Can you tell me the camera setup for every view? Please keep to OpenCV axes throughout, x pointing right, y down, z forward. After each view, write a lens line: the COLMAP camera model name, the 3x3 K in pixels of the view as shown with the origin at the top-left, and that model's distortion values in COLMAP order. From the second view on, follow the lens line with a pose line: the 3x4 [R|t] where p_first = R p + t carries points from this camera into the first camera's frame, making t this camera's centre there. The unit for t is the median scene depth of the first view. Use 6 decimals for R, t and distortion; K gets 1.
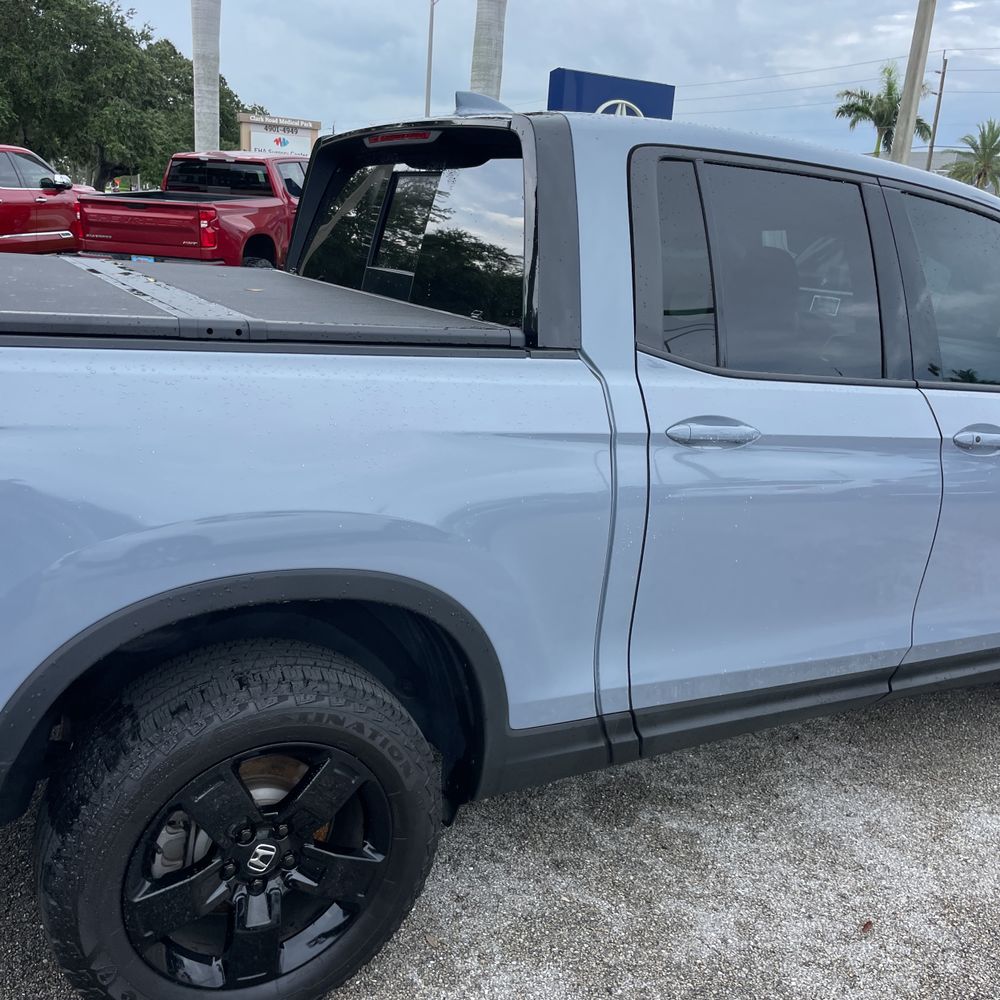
lens RADIAL K [[1019.0, 0, 511.0], [0, 1019.0, 499.4], [0, 0, 1]] dist [0.090785, -0.126016]
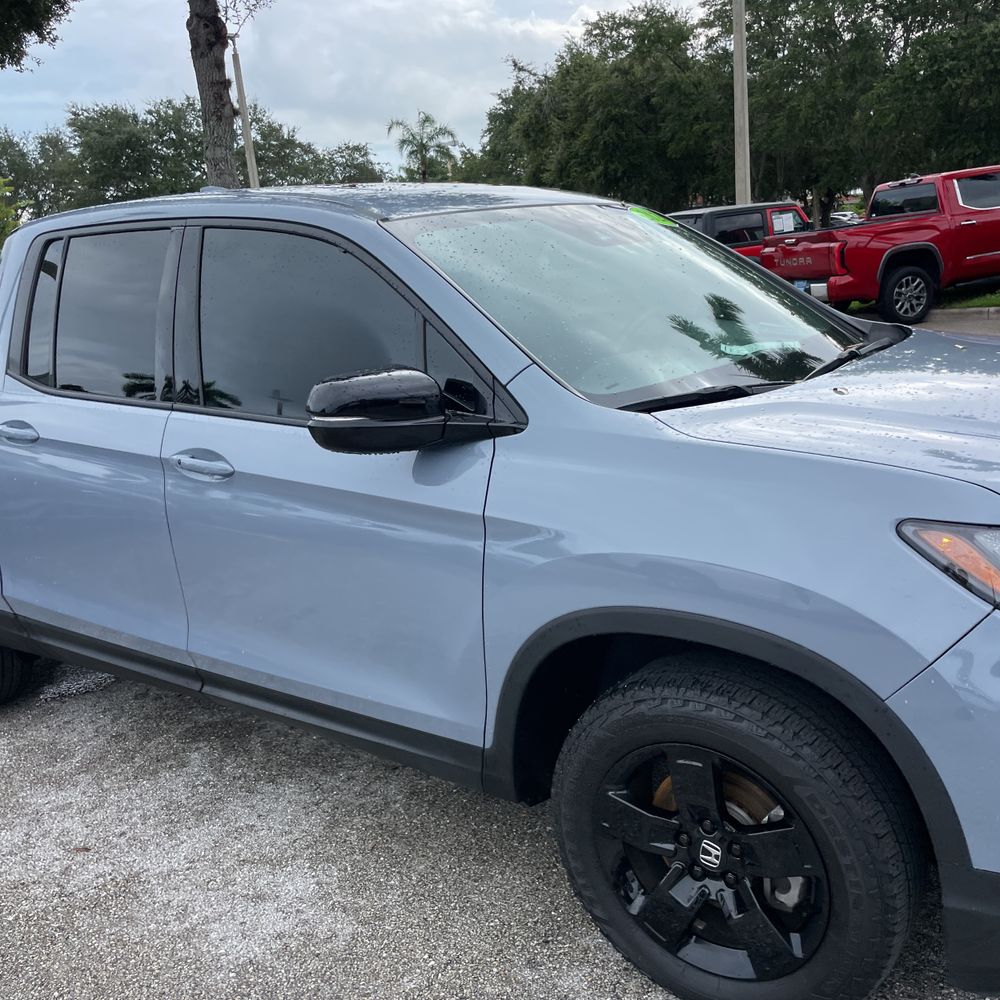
lens RADIAL K [[1012.5, 0, 517.3], [0, 1012.5, 512.9], [0, 0, 1]] dist [0.084837, -0.113262]
pose [[0.422069, 0.125515, -0.897833, 1.291038], [-0.122661, 0.989169, 0.080620, -0.112255], [0.898227, 0.076102, 0.432893, 0.733782]]
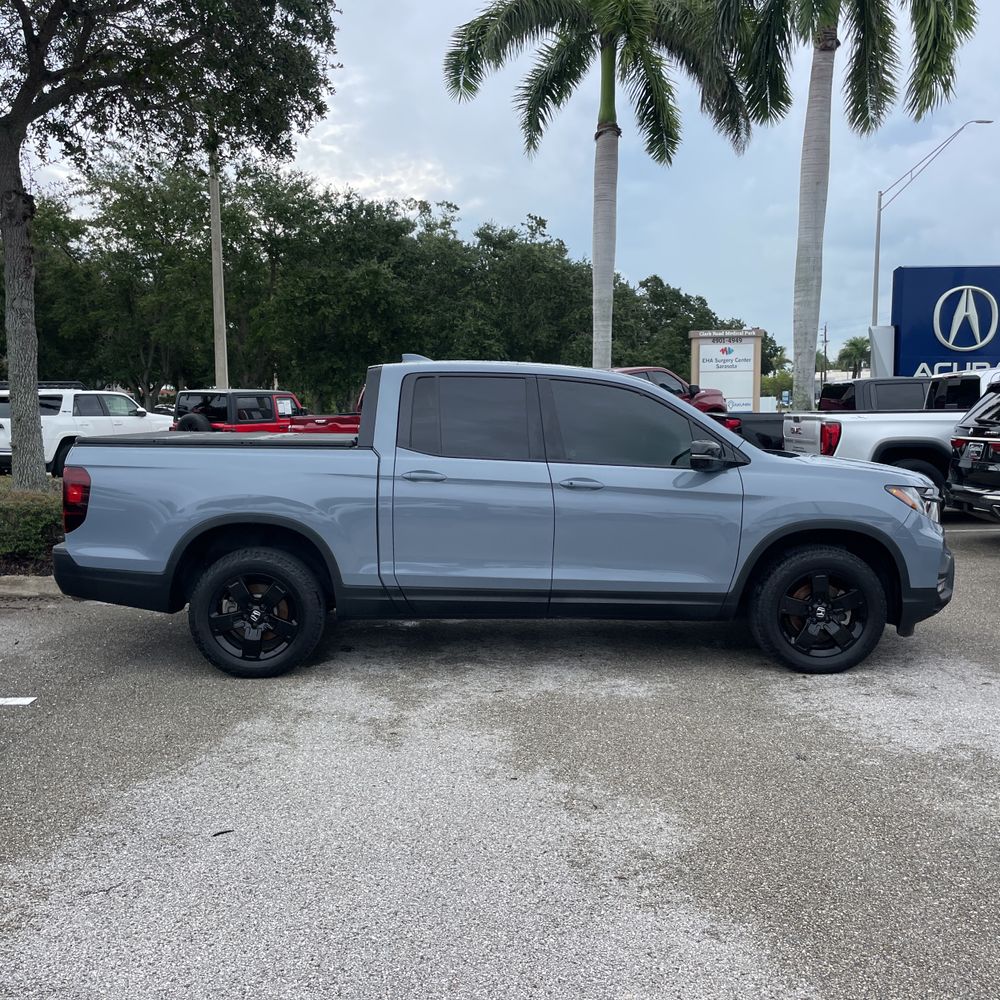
lens RADIAL K [[1010.4, 0, 489.0], [0, 1010.4, 525.0], [0, 0, 1]] dist [0.116331, -0.199287]
pose [[0.876496, -0.018799, -0.481041, 1.144513], [-0.059938, 0.987201, -0.147791, 0.310192], [0.477663, 0.158371, 0.864151, -0.819876]]
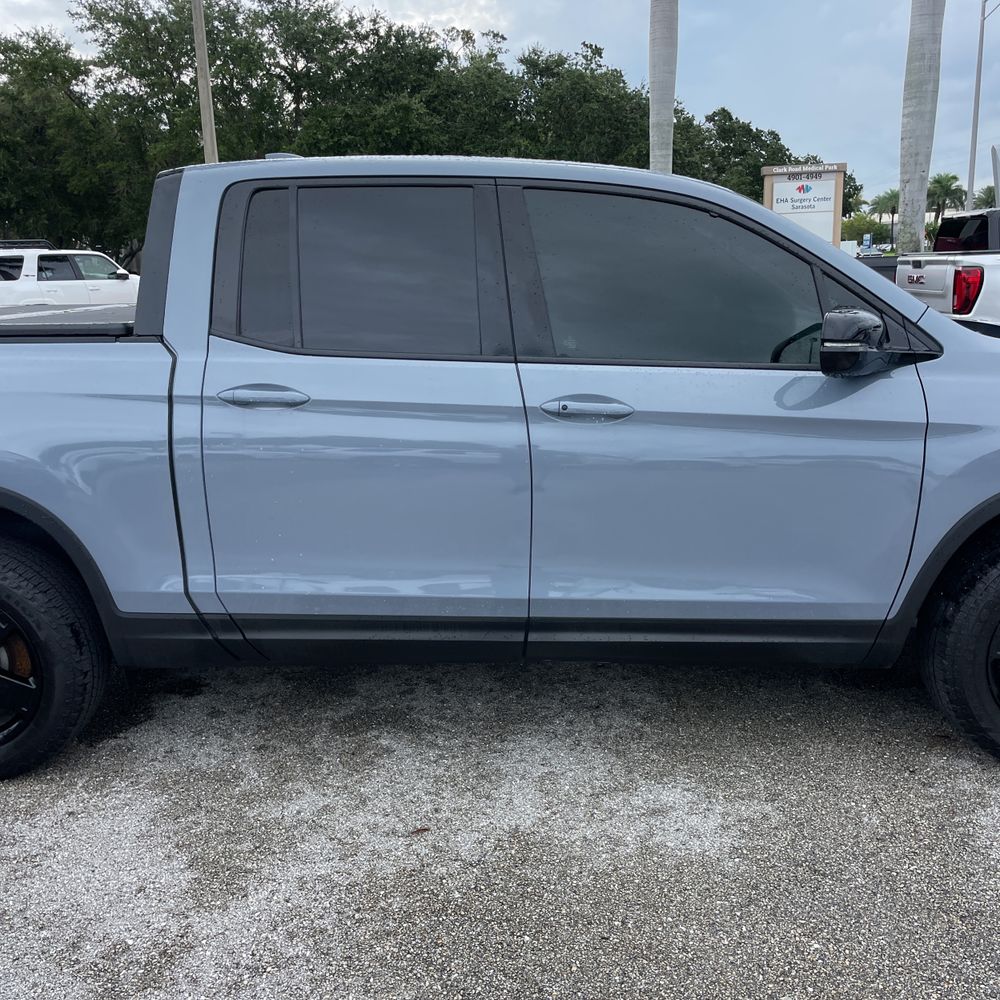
lens RADIAL K [[1016.1, 0, 495.5], [0, 1016.1, 505.0], [0, 0, 1]] dist [0.096924, -0.137948]
pose [[0.850075, 0.028239, -0.525903, 0.809158], [-0.050491, 0.998332, -0.028007, 0.065805], [0.524235, 0.050361, 0.850083, 0.052080]]
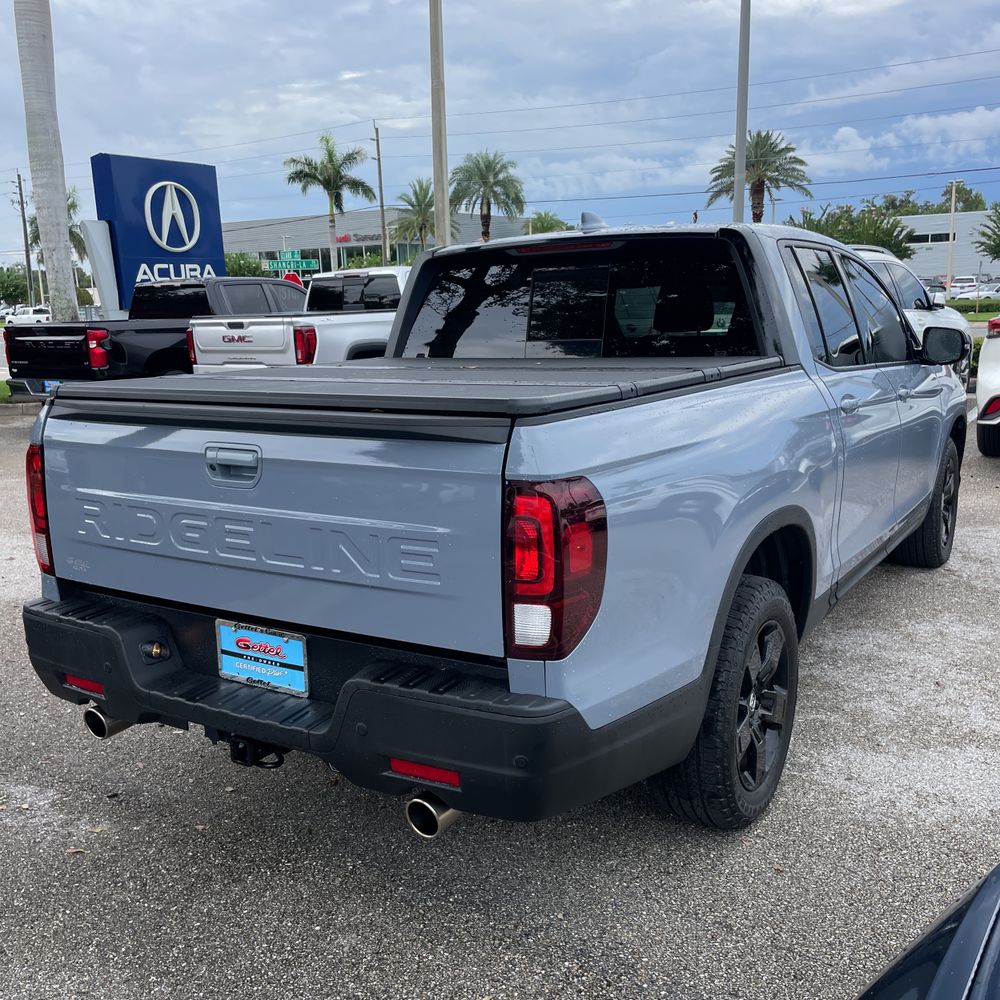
lens RADIAL K [[1019.0, 0, 511.0], [0, 1019.0, 499.4], [0, 0, 1]] dist [0.090785, -0.126016]
pose [[0.869935, -0.193418, 0.453655, -0.774692], [0.218821, 0.975758, -0.003594, -0.019169], [-0.441962, 0.102396, 0.891170, -0.171776]]
